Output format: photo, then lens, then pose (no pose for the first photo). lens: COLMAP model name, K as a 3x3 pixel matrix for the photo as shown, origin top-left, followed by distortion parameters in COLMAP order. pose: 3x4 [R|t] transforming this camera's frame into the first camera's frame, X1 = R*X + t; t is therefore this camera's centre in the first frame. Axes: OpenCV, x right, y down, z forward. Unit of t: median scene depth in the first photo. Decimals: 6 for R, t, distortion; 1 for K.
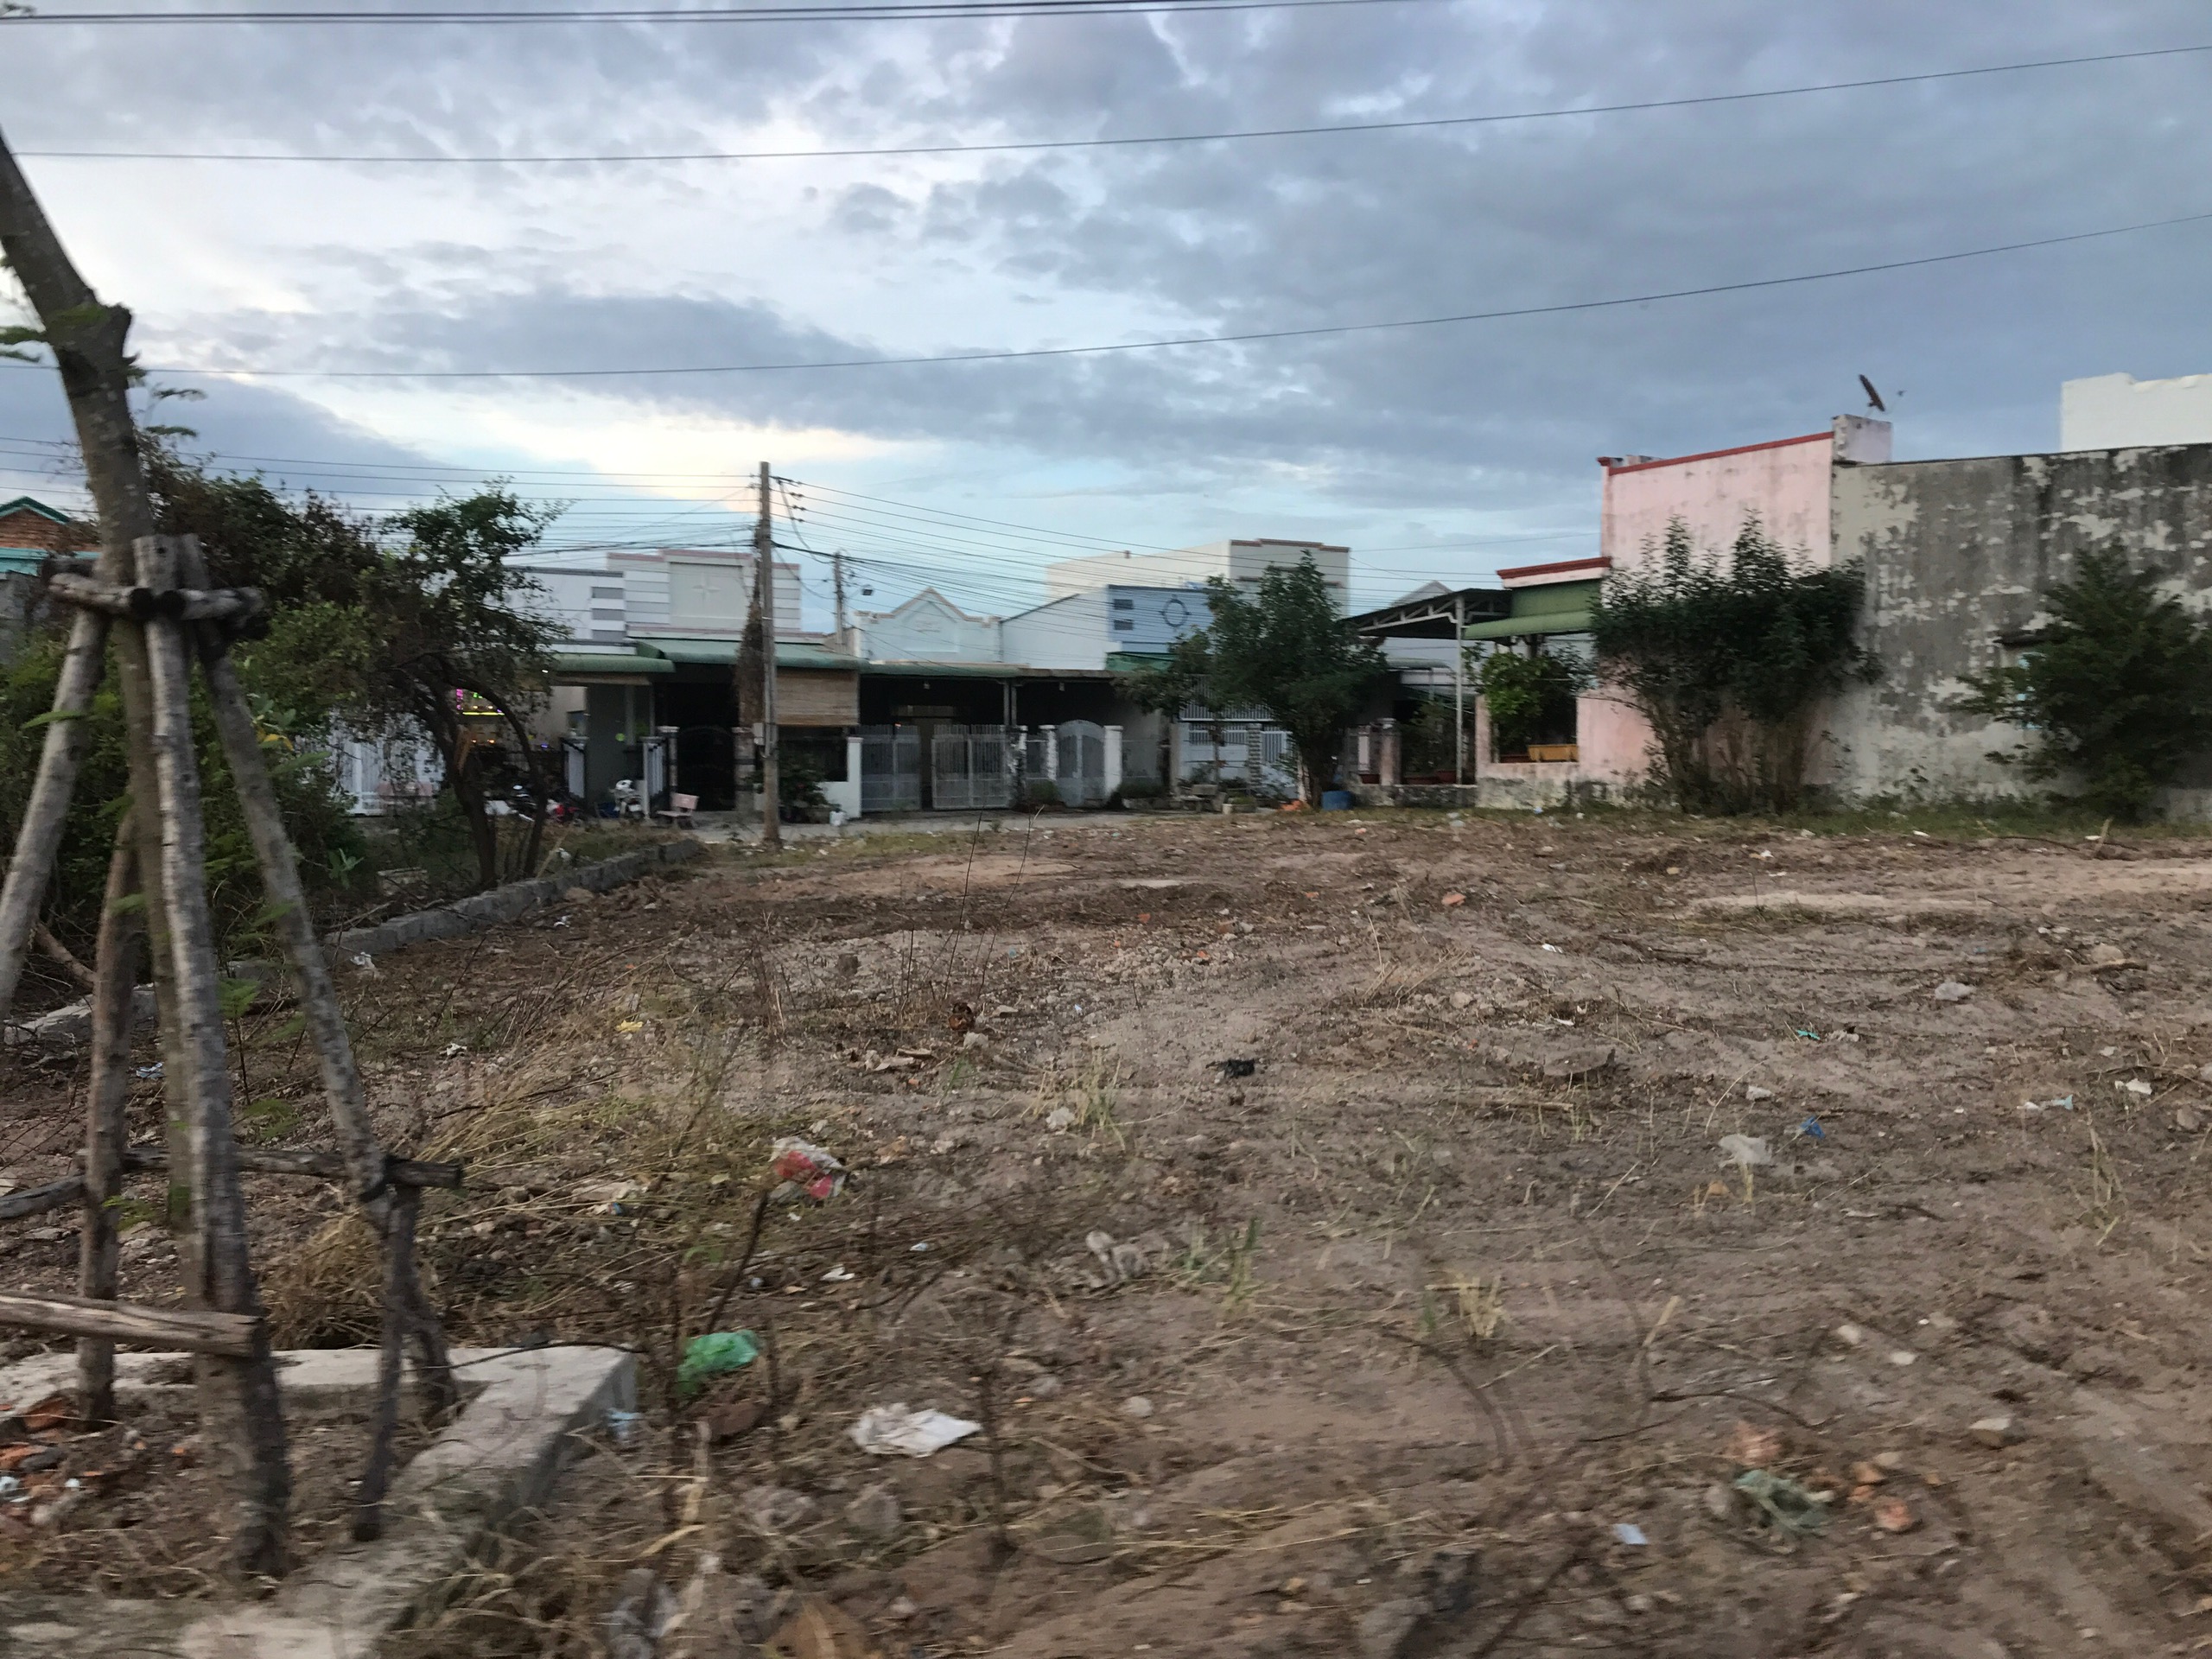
lens RADIAL K [[1865.4, 0, 1091.5], [0, 1865.4, 833.9], [0, 0, 1]] dist [0.050249, -0.003267]
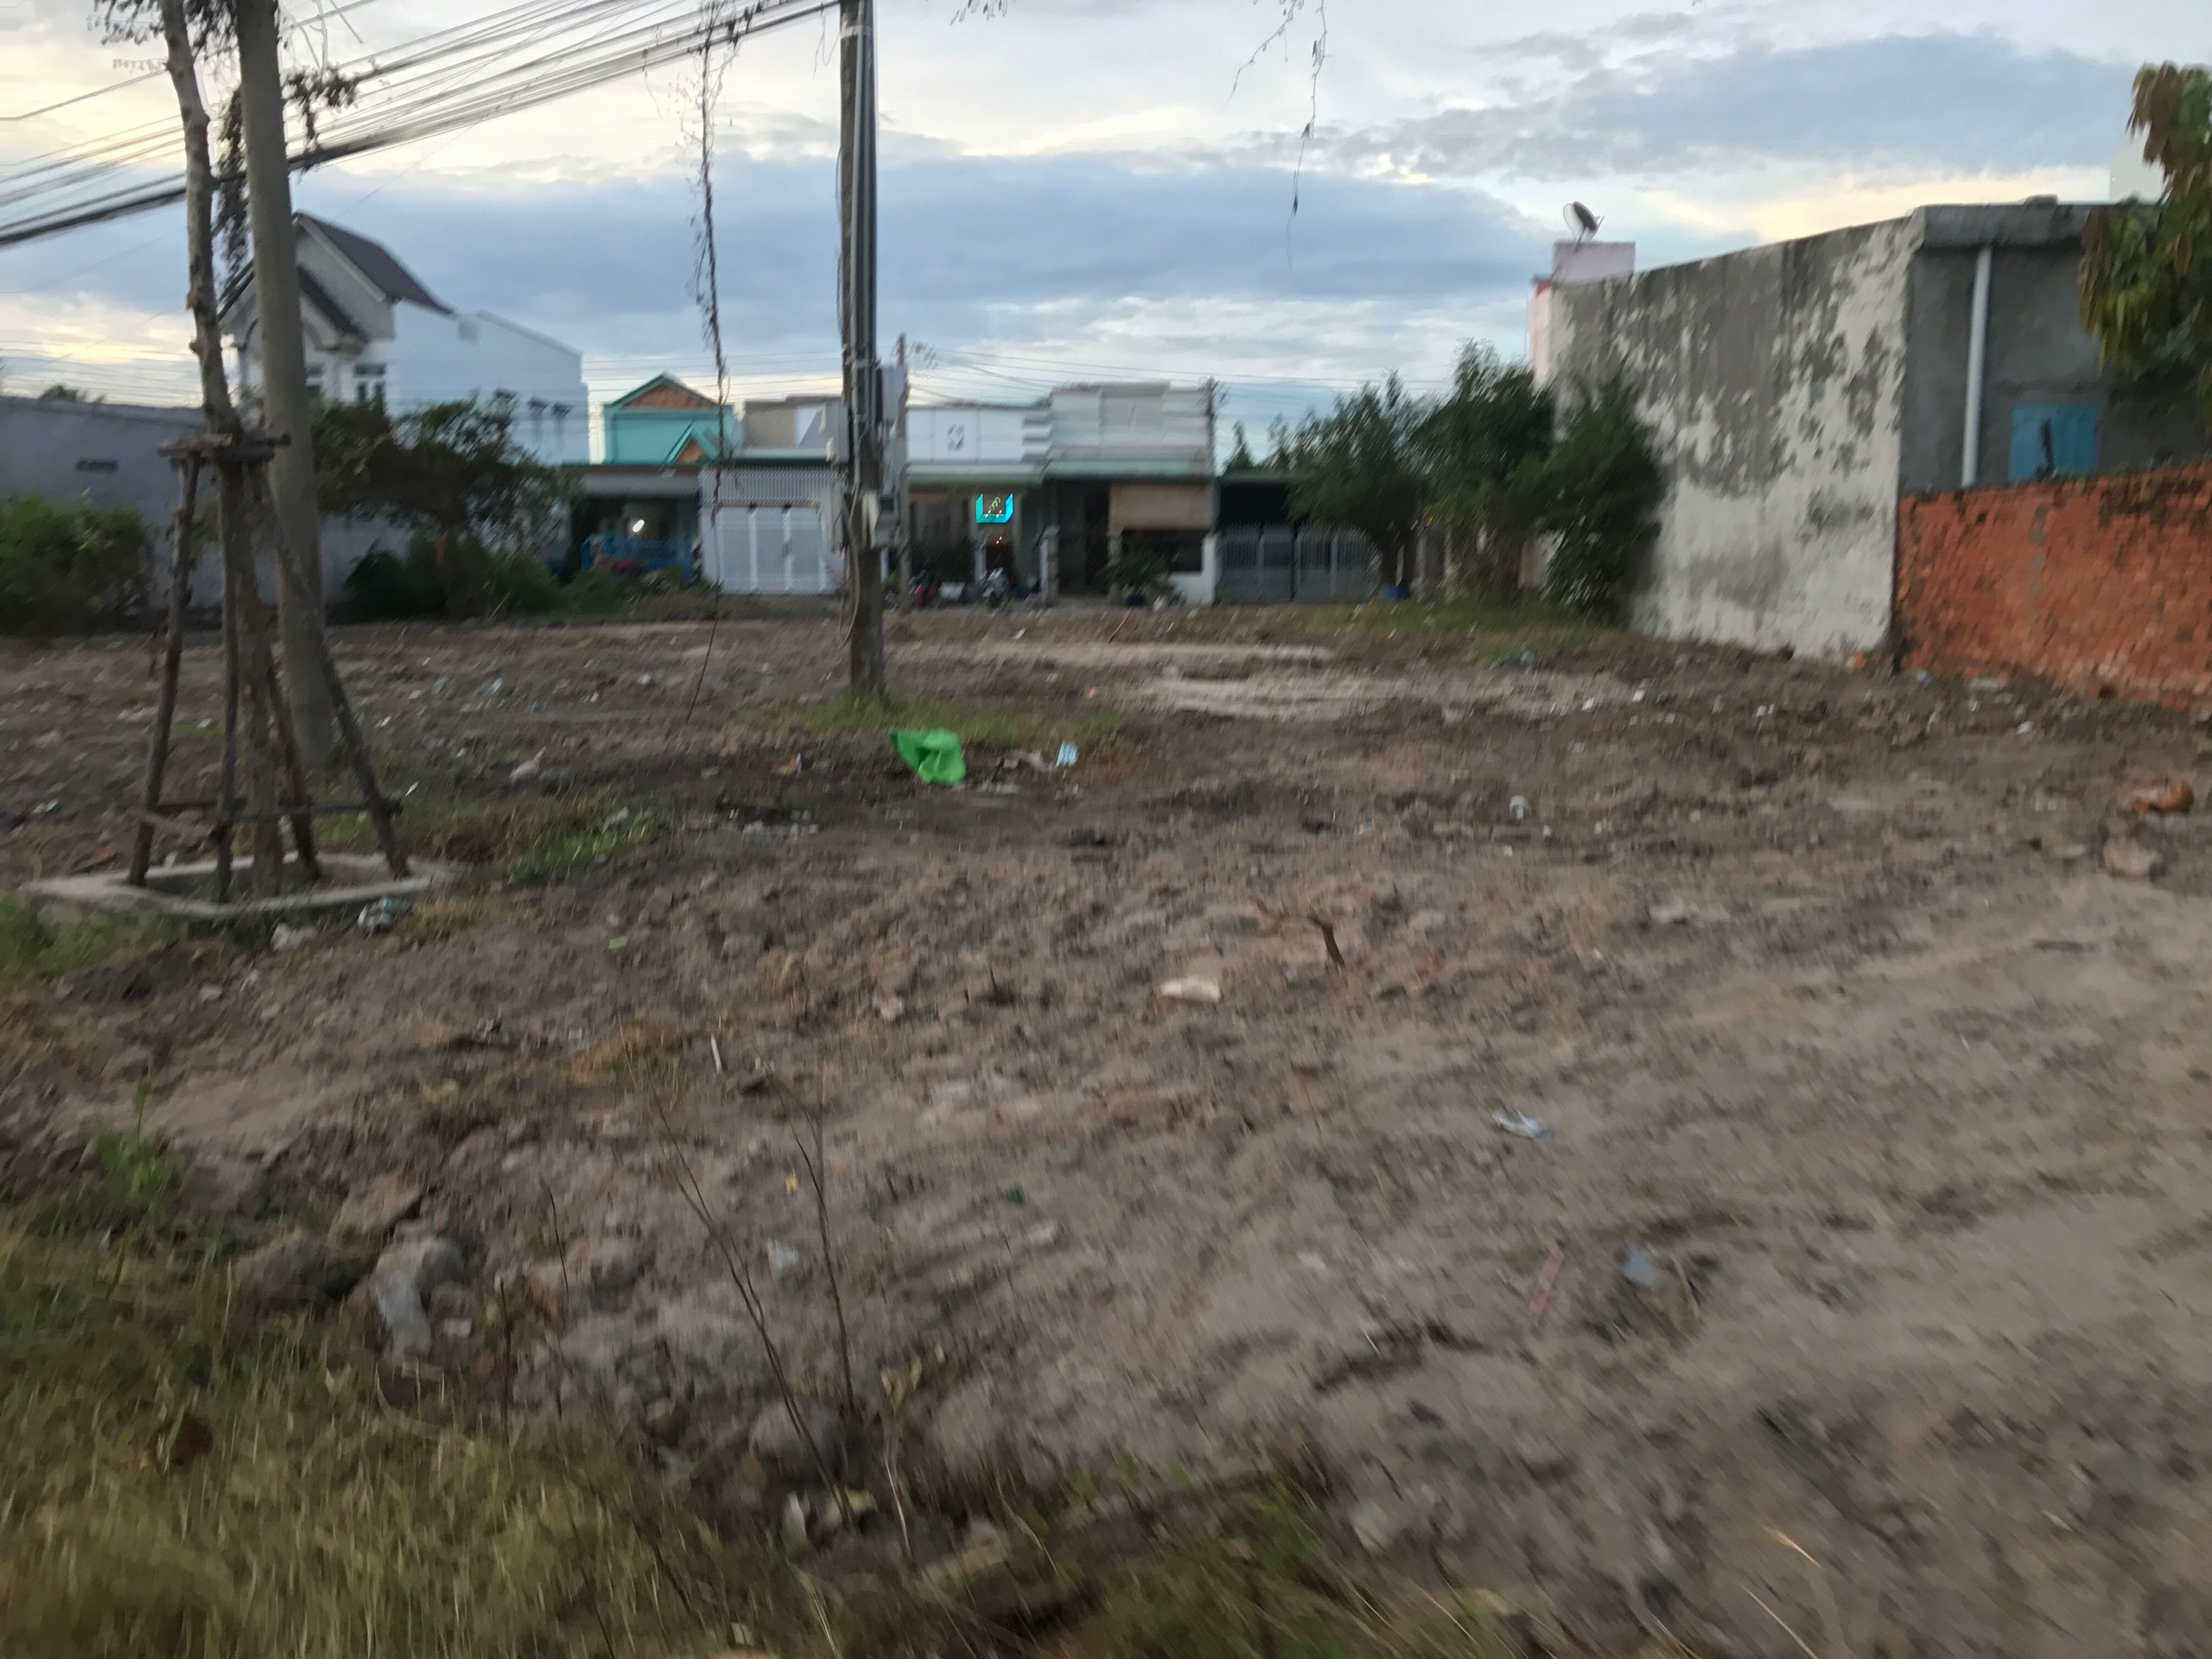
lens RADIAL K [[1865.4, 0, 1091.5], [0, 1865.4, 833.9], [0, 0, 1]] dist [0.050249, -0.003267]
pose [[0.814856, 0.089811, -0.572664, 0.547350], [-0.024615, 0.992394, 0.120612, -0.005092], [0.579141, -0.084186, 0.810869, -0.038740]]
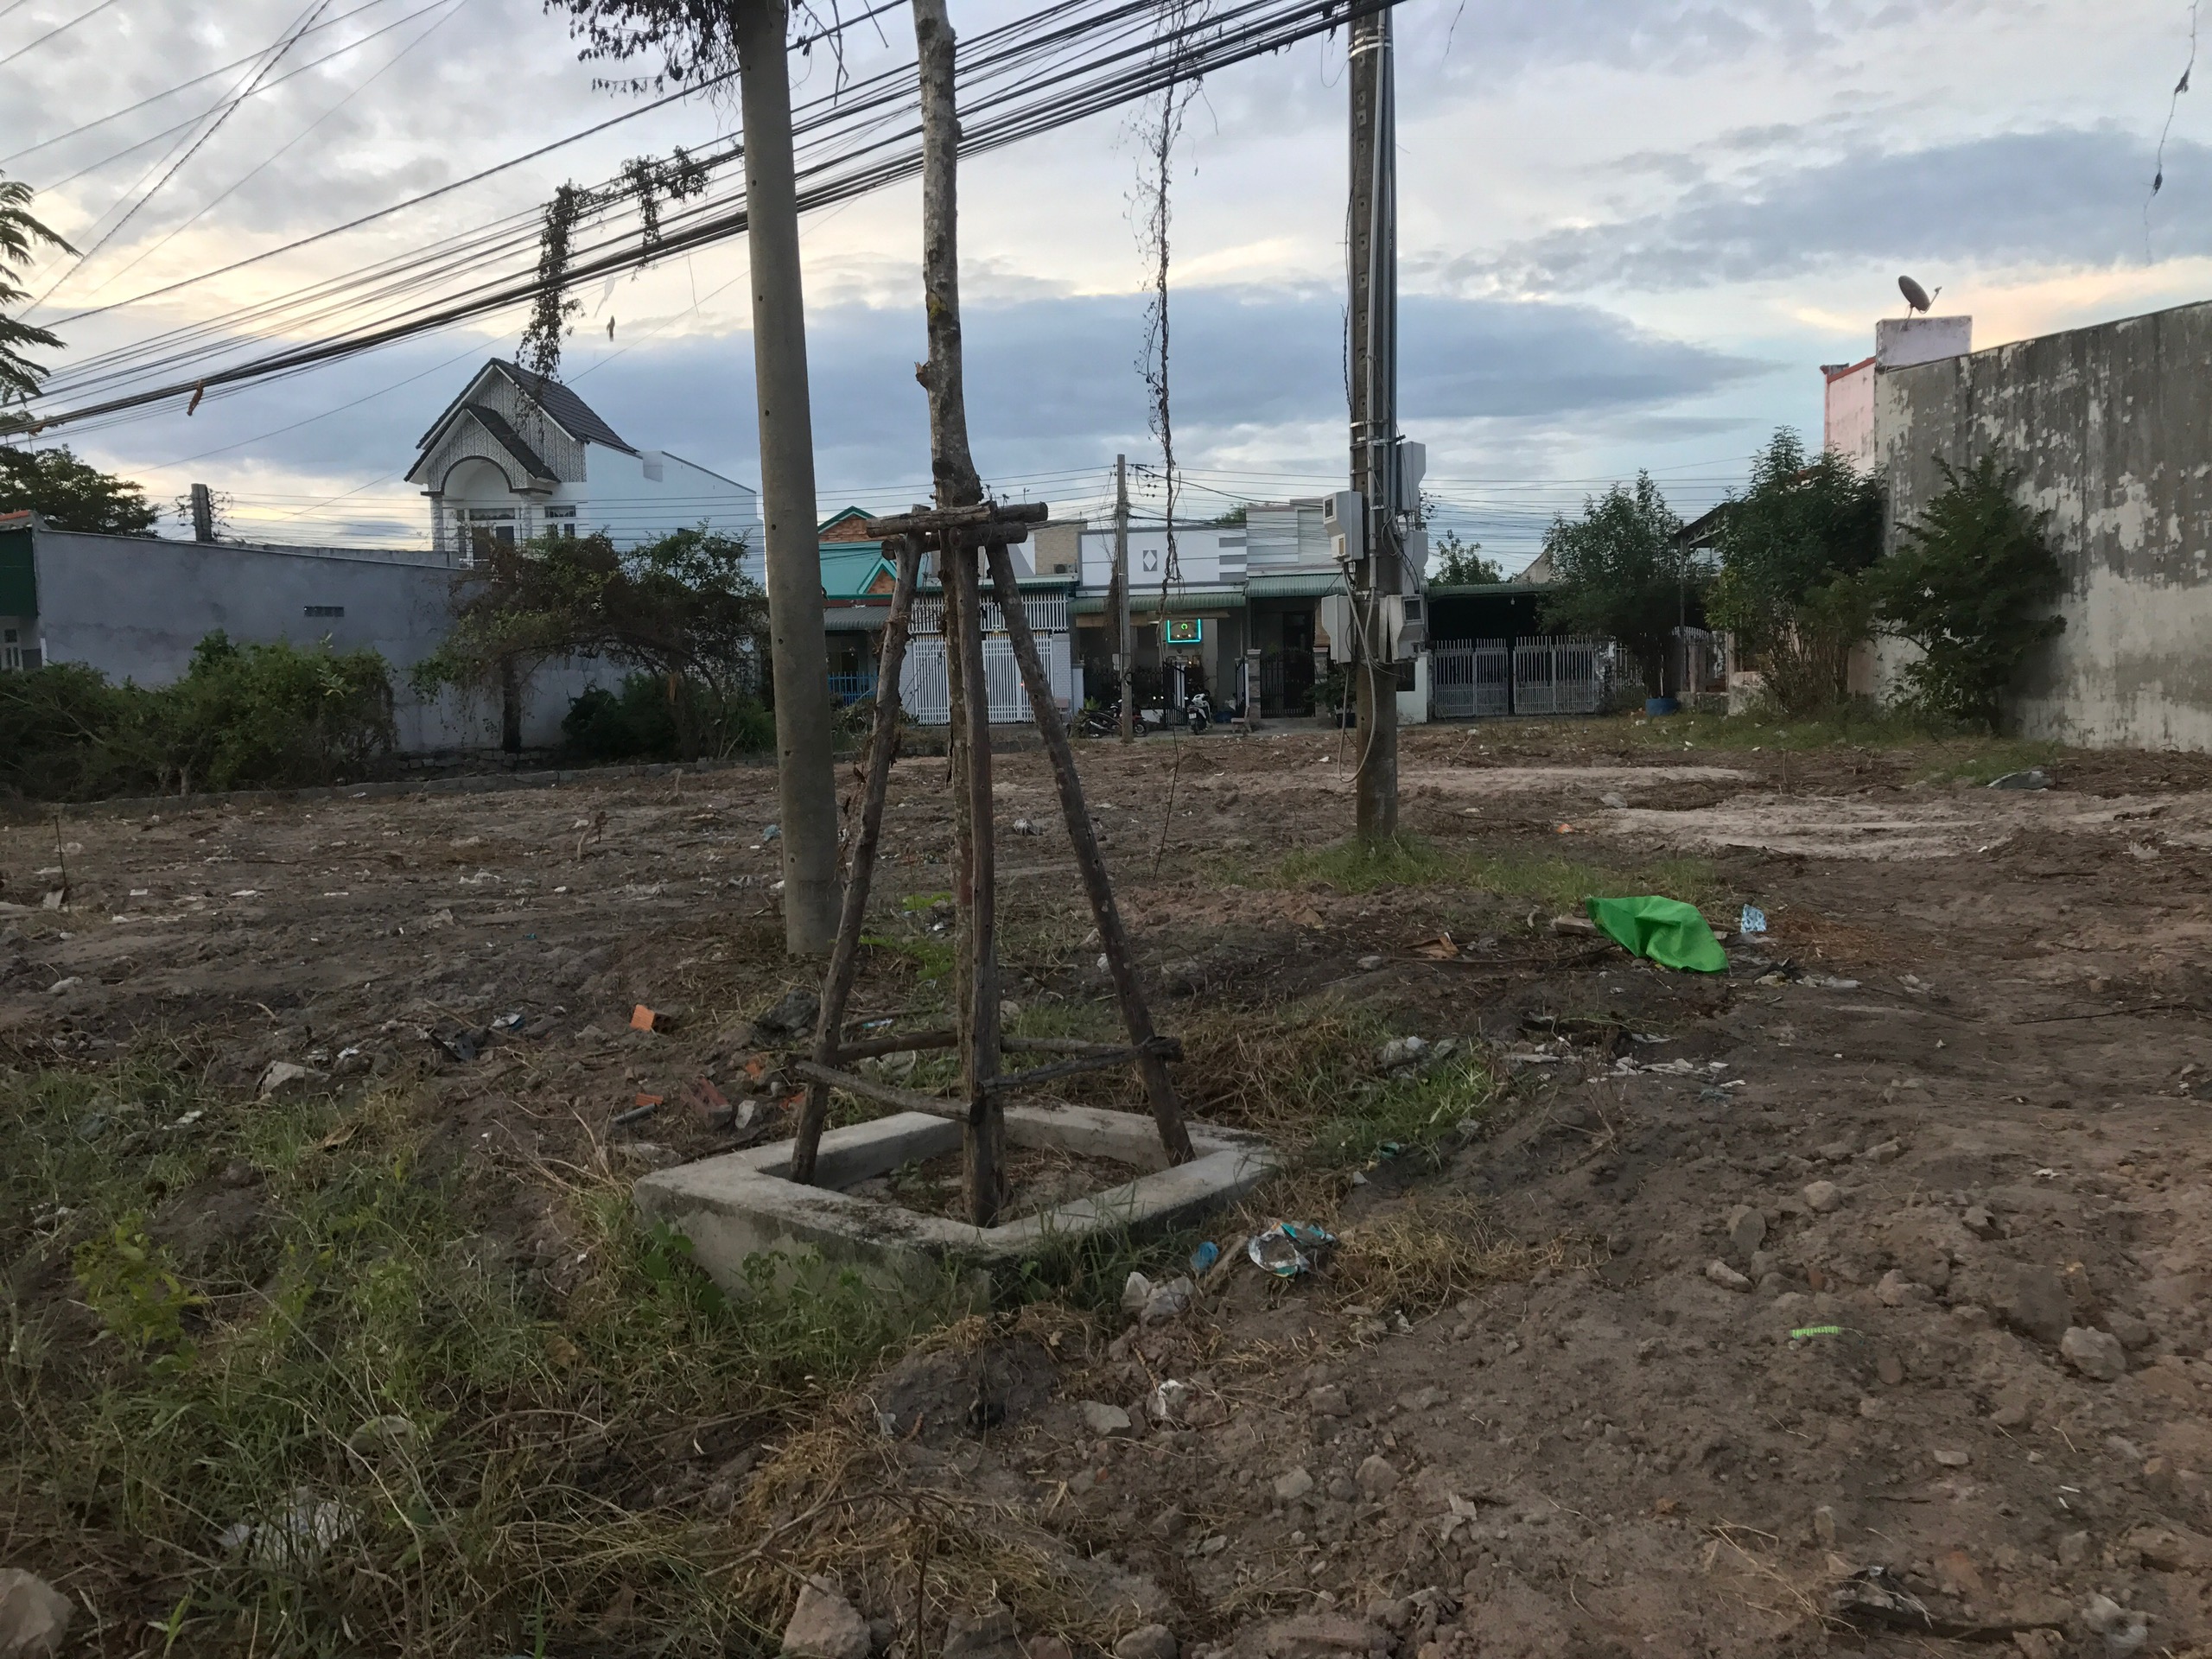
lens RADIAL K [[1854.7, 0, 1106.0], [0, 1854.7, 829.5], [0, 0, 1]] dist [0.053300, 0.001691]
pose [[0.783596, 0.034607, -0.620306, 0.463262], [-0.001227, 0.998532, 0.054157, -0.004840], [0.621270, -0.041676, 0.782488, -0.026513]]
